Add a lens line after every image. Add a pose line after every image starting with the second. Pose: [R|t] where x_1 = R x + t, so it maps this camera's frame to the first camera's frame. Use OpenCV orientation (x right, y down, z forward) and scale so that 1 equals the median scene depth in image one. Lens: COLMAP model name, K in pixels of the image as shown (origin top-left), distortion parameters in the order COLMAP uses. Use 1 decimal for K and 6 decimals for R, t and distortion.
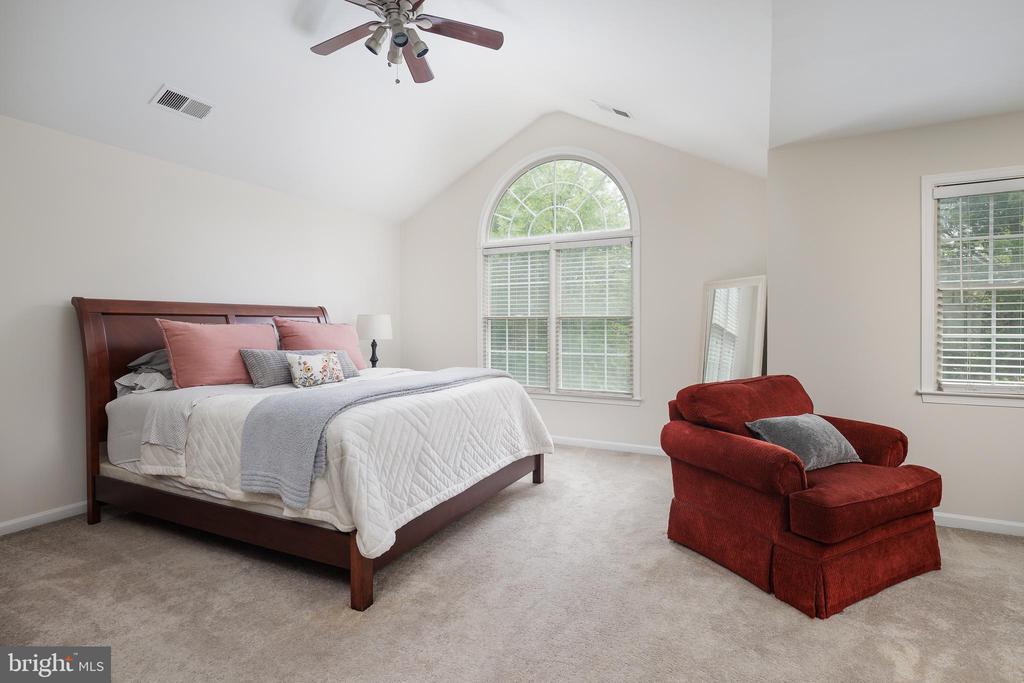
lens RADIAL K [[497.2, 0, 510.5], [0, 497.2, 320.1], [0, 0, 1]] dist [0.000647, -0.000346]
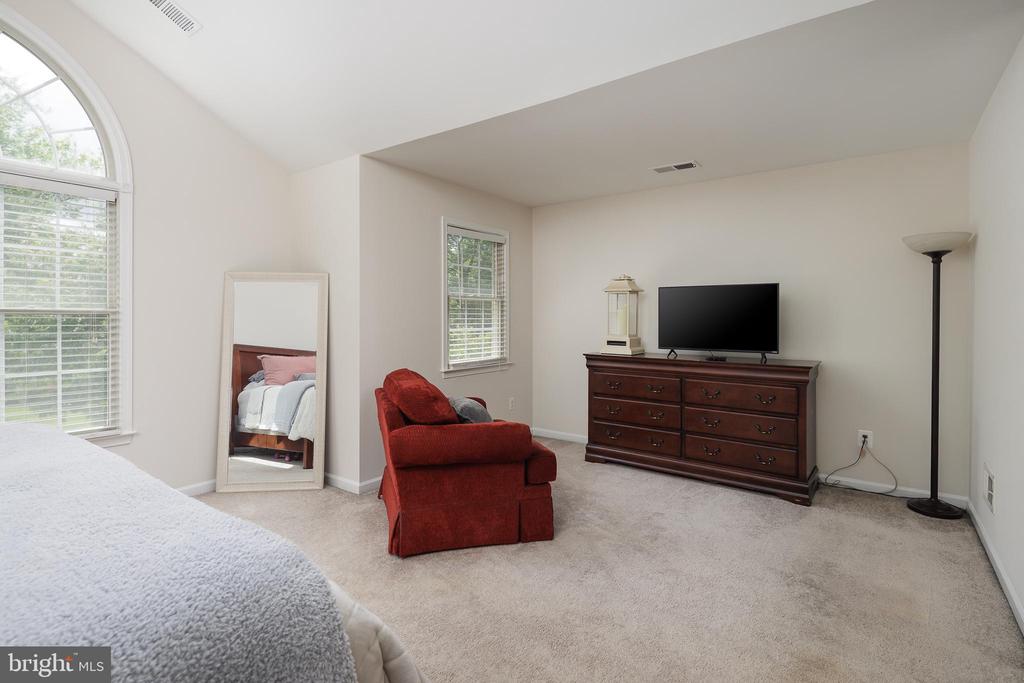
lens RADIAL K [[497.2, 0, 510.5], [0, 497.2, 320.1], [0, 0, 1]] dist [0.000647, -0.000346]
pose [[0.184678, 0.000774, 0.982799, -0.458003], [-0.006636, 0.999978, 0.000459, 0.001187], [-0.982777, -0.006607, 0.184679, 0.533113]]
